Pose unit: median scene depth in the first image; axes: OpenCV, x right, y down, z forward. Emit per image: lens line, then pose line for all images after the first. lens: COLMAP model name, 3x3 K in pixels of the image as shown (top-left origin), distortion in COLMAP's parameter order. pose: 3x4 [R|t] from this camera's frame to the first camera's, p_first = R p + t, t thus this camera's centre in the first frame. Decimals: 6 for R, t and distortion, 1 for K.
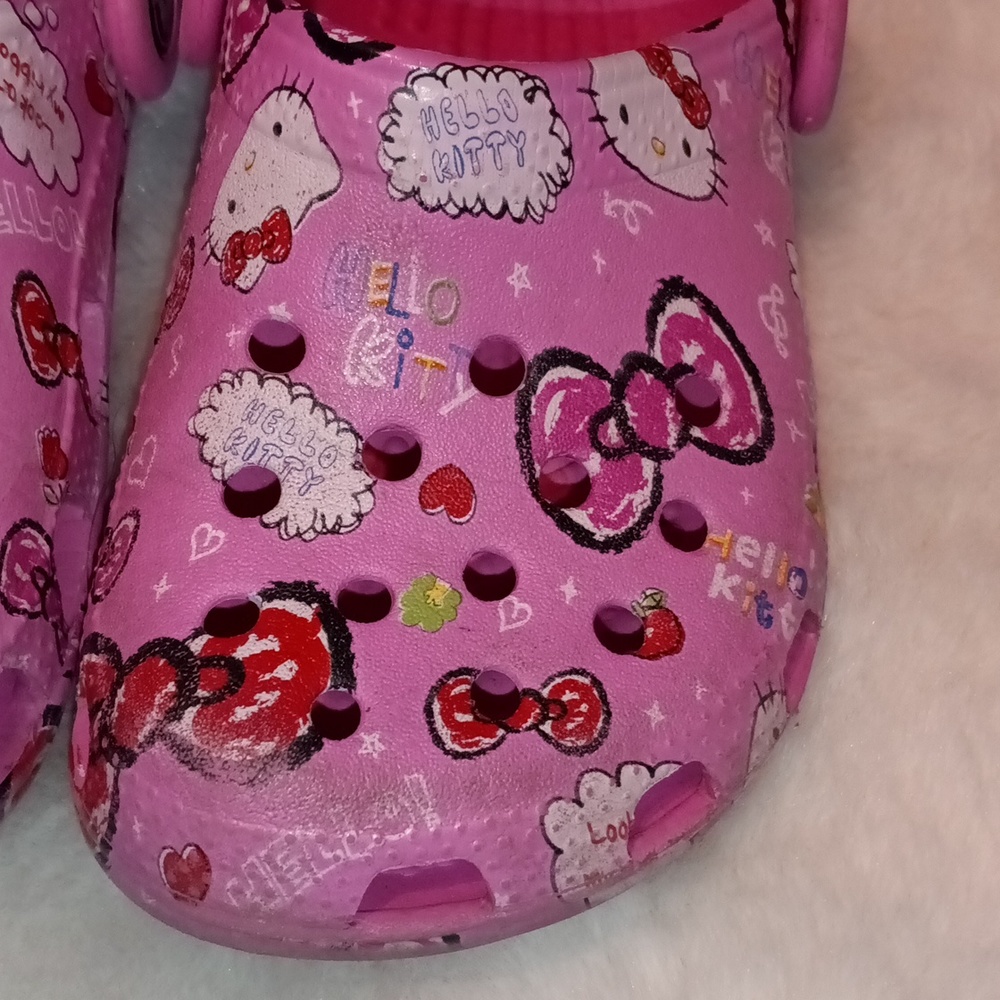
lens RADIAL K [[1850.4, 0, 500.0], [0, 1850.4, 500.0], [0, 0, 1]] dist [0.386951, -1.877698]
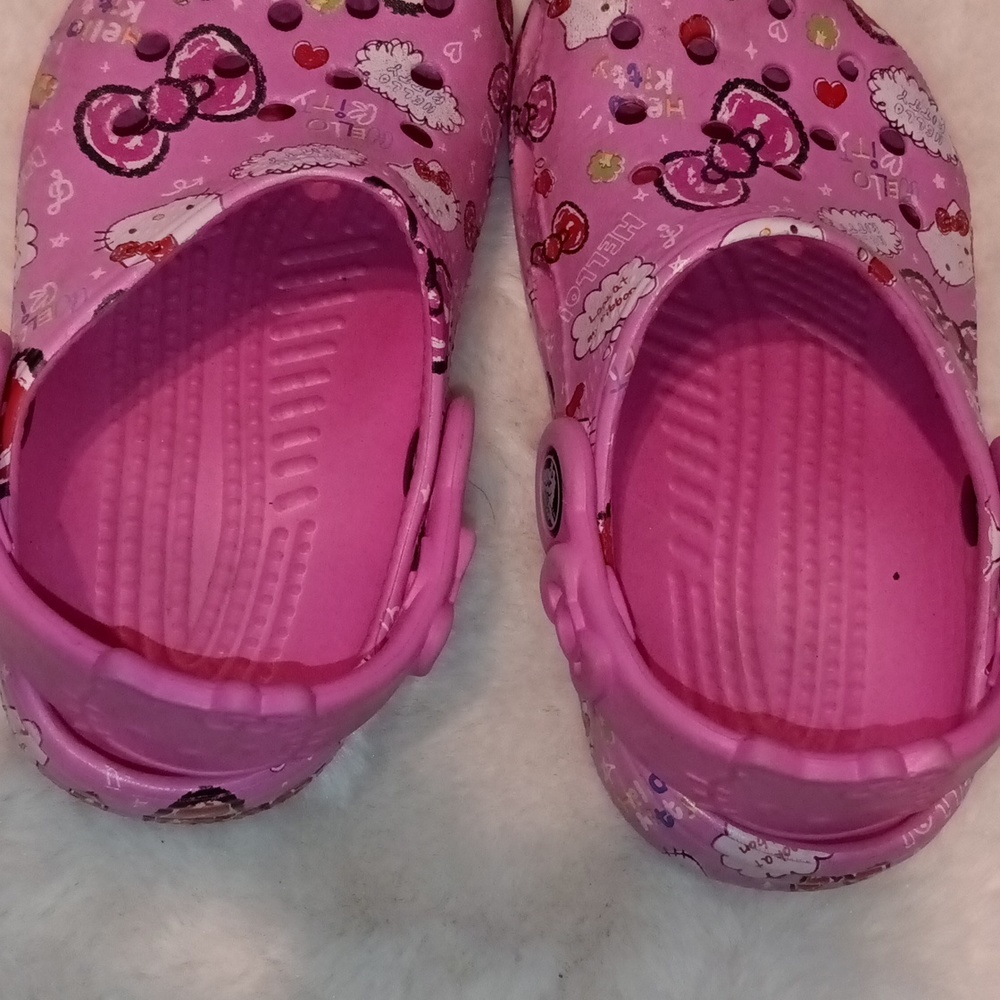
lens RADIAL K [[1850.4, 0, 500.0], [0, 1850.4, 500.0], [0, 0, 1]] dist [0.386951, -1.877698]
pose [[-0.949739, -0.142839, -0.278556, 0.220404], [-0.086237, -0.736019, 0.671446, -1.426854], [-0.300931, 0.661720, 0.686708, 0.080317]]
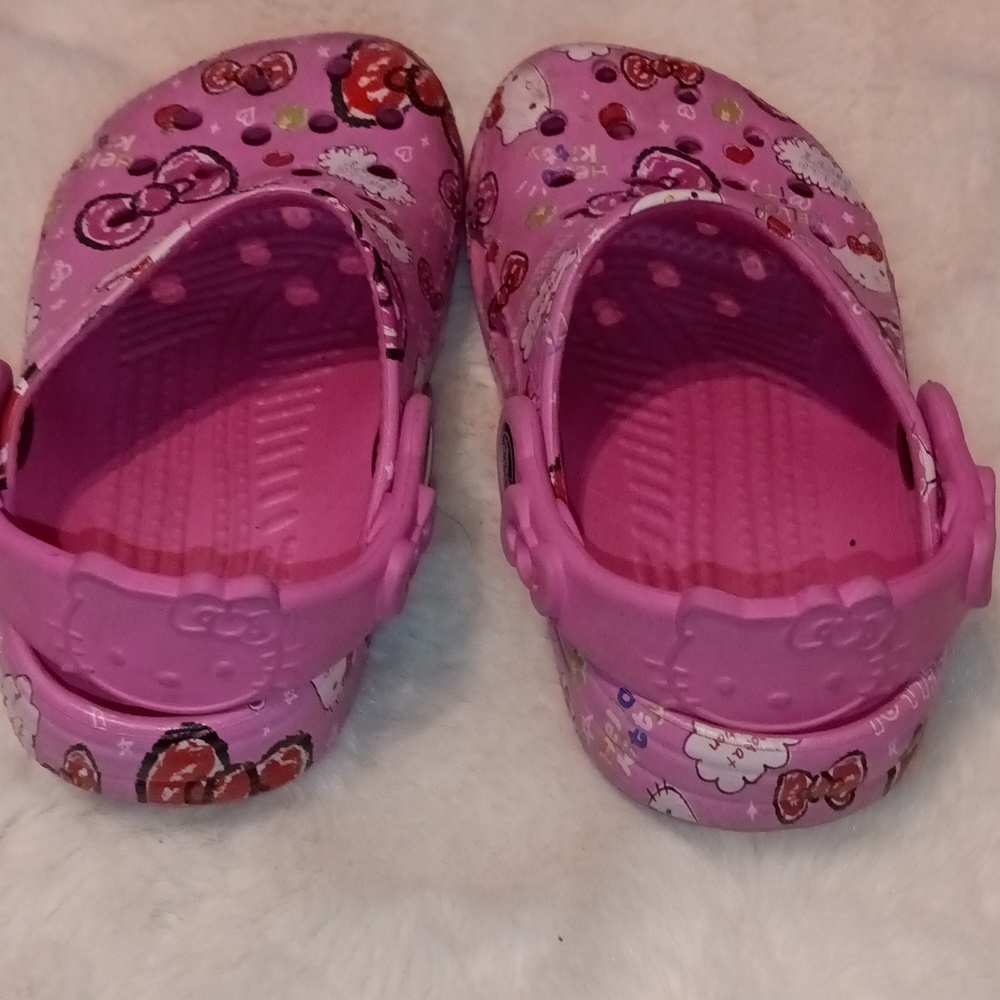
lens RADIAL K [[1850.4, 0, 500.0], [0, 1850.4, 500.0], [0, 0, 1]] dist [0.386951, -1.877698]
pose [[-0.977106, -0.128668, -0.169436, 0.029890], [-0.089966, -0.471807, 0.877100, -1.868988], [-0.192796, 0.872263, 0.449429, 0.414399]]
